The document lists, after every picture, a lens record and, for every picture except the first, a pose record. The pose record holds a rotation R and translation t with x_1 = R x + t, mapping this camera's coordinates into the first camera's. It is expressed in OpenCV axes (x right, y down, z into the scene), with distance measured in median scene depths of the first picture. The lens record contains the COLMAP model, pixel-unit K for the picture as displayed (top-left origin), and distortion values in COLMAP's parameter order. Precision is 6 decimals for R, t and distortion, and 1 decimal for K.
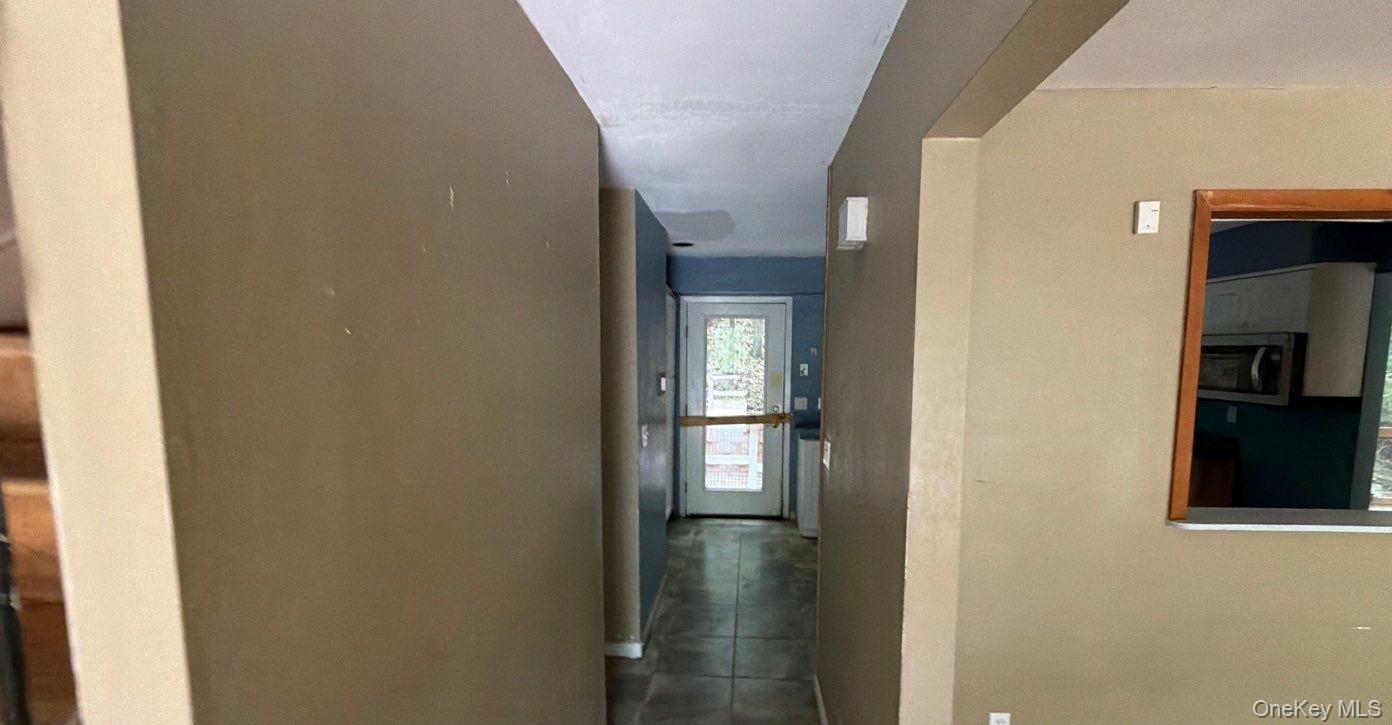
lens RADIAL K [[578.4, 0, 722.2], [0, 578.4, 408.1], [0, 0, 1]] dist [-0.000304, -0.000084]
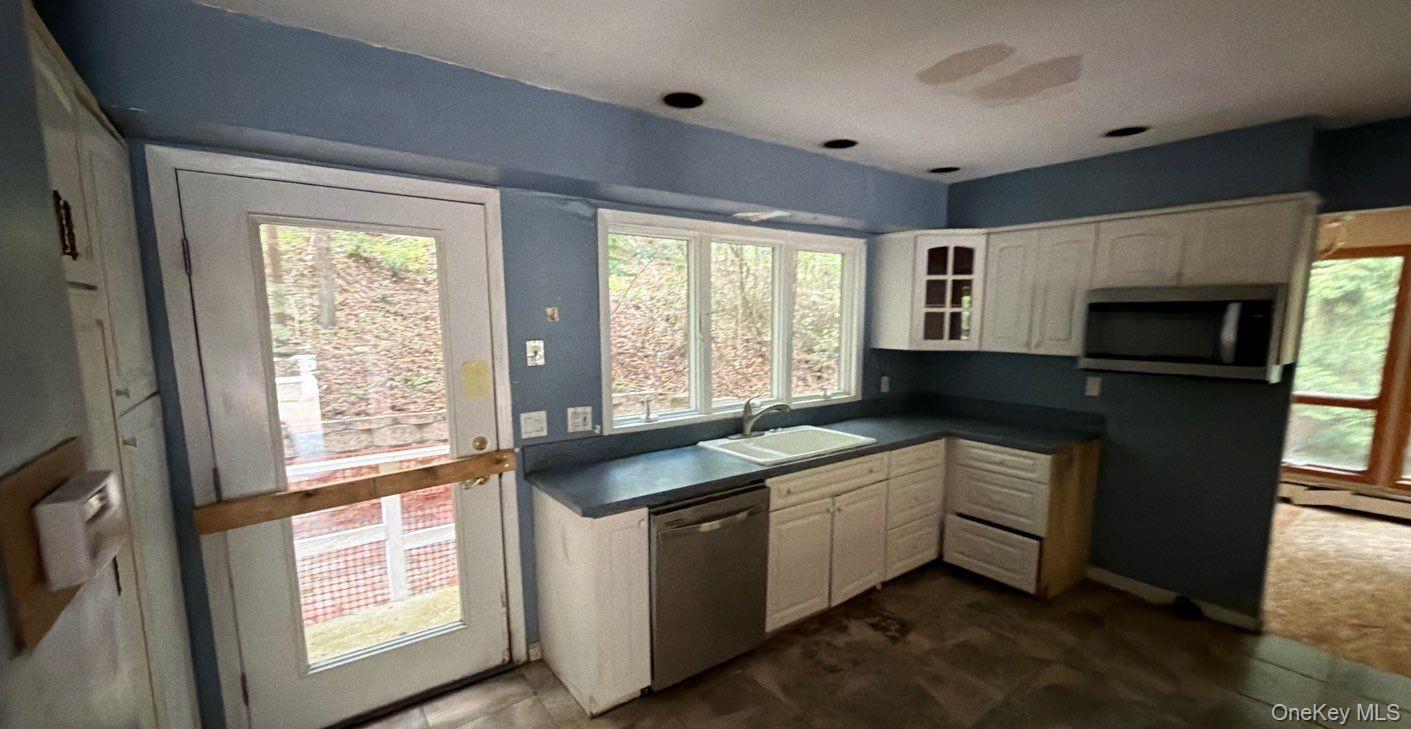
lens RADIAL K [[547.3, 0, 696.9], [0, 547.3, 401.4], [0, 0, 1]] dist [-0.000010, -0.000026]
pose [[0.765532, -0.104779, 0.634809, -0.045445], [0.069787, 0.994352, 0.079966, -0.053584], [-0.639602, -0.016915, 0.768520, 0.569942]]
